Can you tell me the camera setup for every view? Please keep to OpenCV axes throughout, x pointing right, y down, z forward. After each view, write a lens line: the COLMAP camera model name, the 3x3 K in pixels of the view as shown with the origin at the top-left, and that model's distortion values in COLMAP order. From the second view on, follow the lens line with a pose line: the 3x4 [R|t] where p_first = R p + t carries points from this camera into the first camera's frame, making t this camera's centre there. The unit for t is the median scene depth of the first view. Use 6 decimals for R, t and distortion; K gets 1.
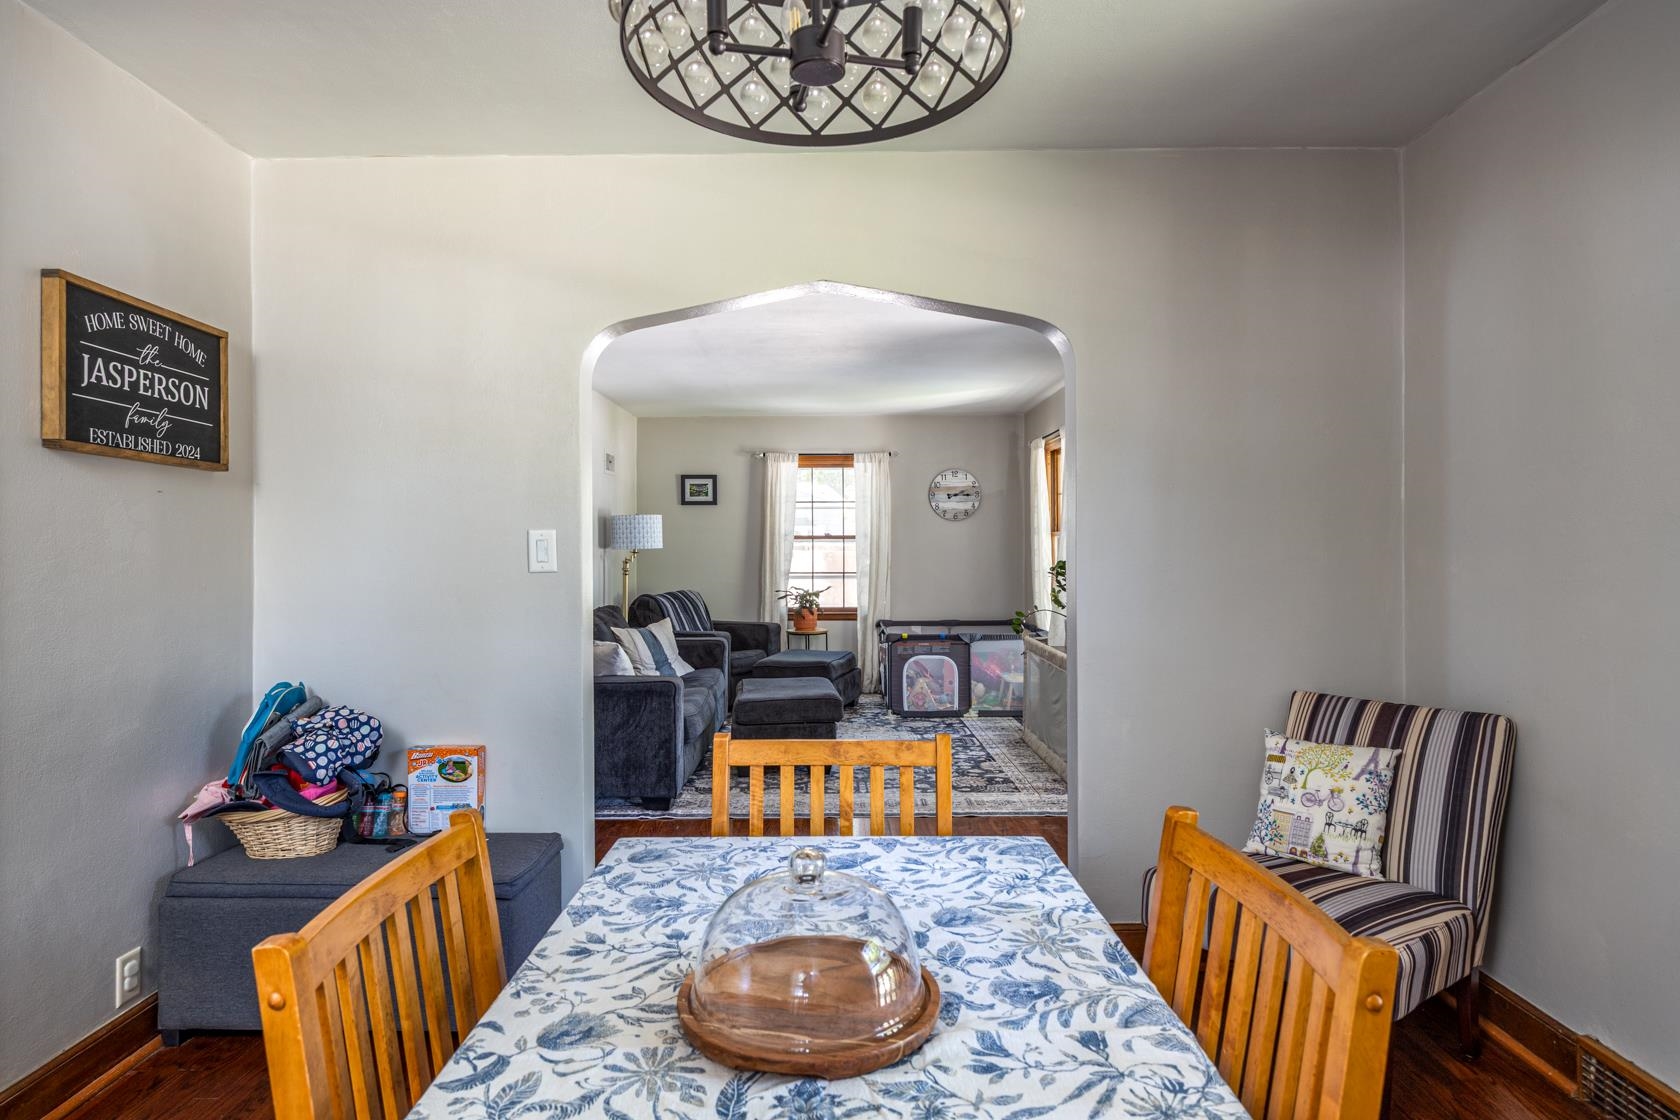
lens RADIAL K [[957.1, 0, 839.7], [0, 957.1, 544.8], [0, 0, 1]] dist [0.000218, 0.001425]
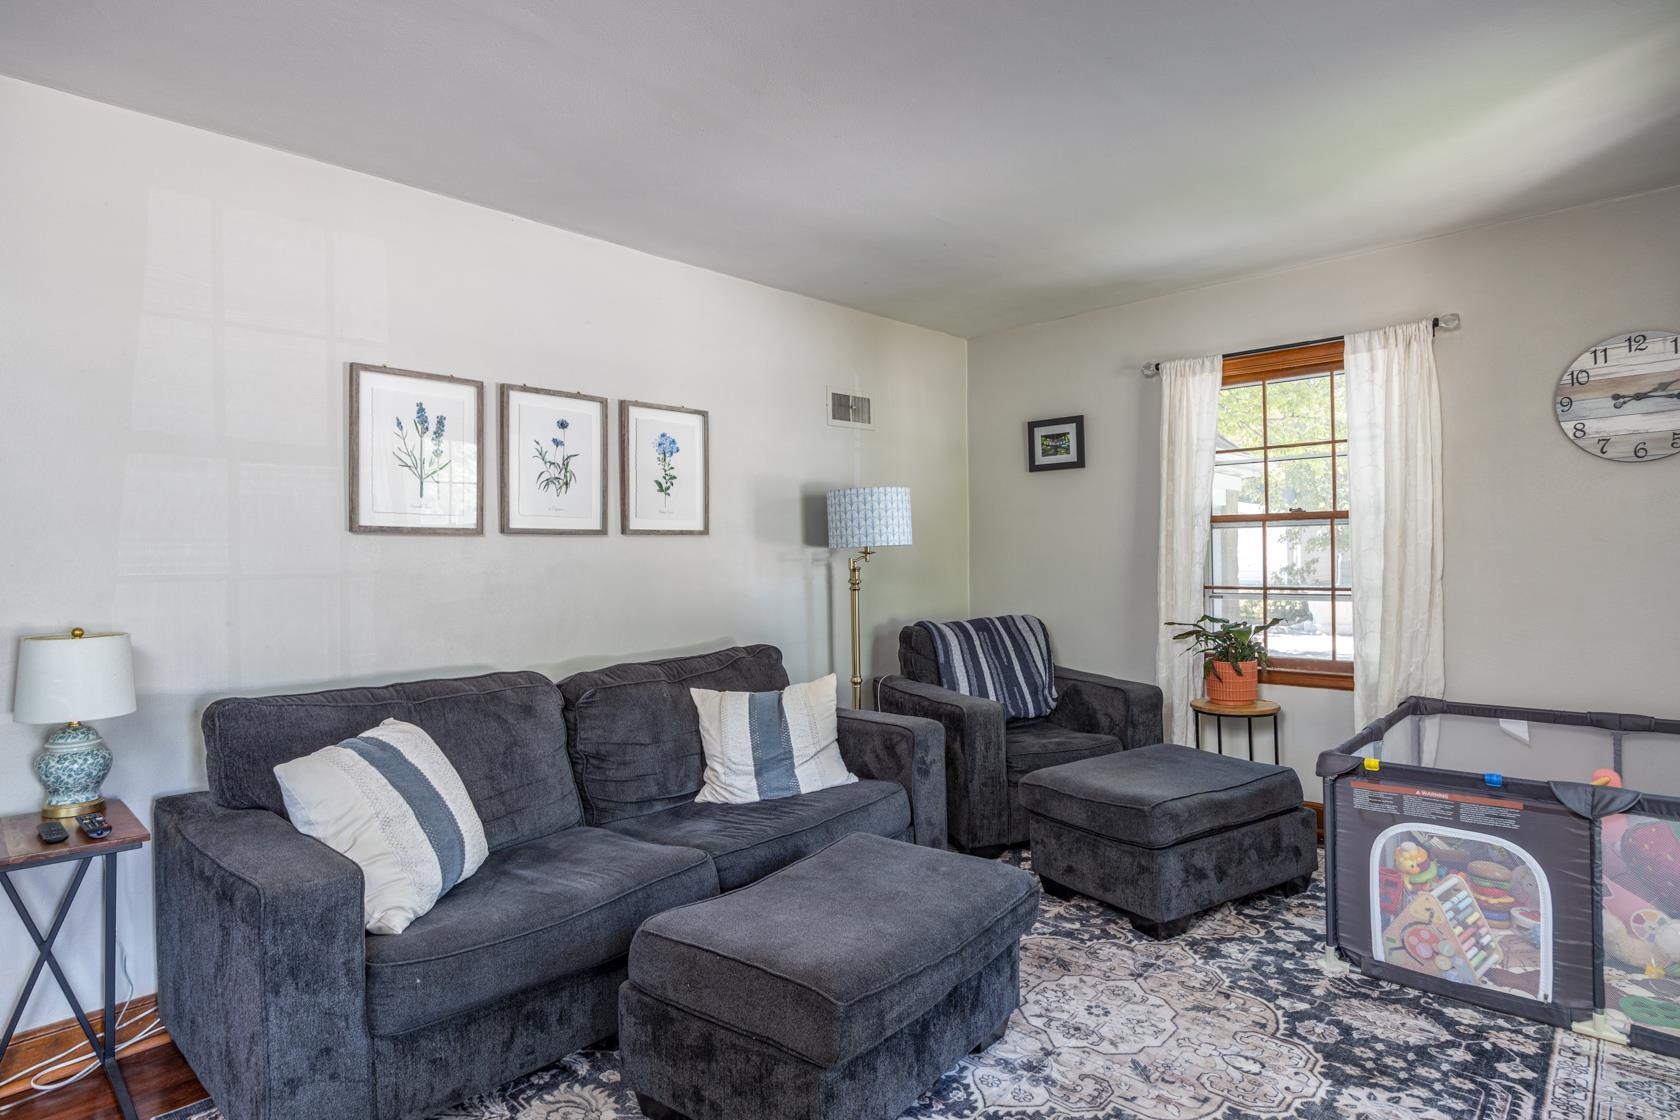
lens RADIAL K [[888.8, 0, 831.2], [0, 888.8, 558.2], [0, 0, 1]] dist [-0.005171, 0.000340]
pose [[0.722727, -0.005999, -0.691108, 0.132445], [0.019479, 0.999742, 0.011692, 0.004077], [0.690859, -0.021912, 0.722657, 0.505182]]
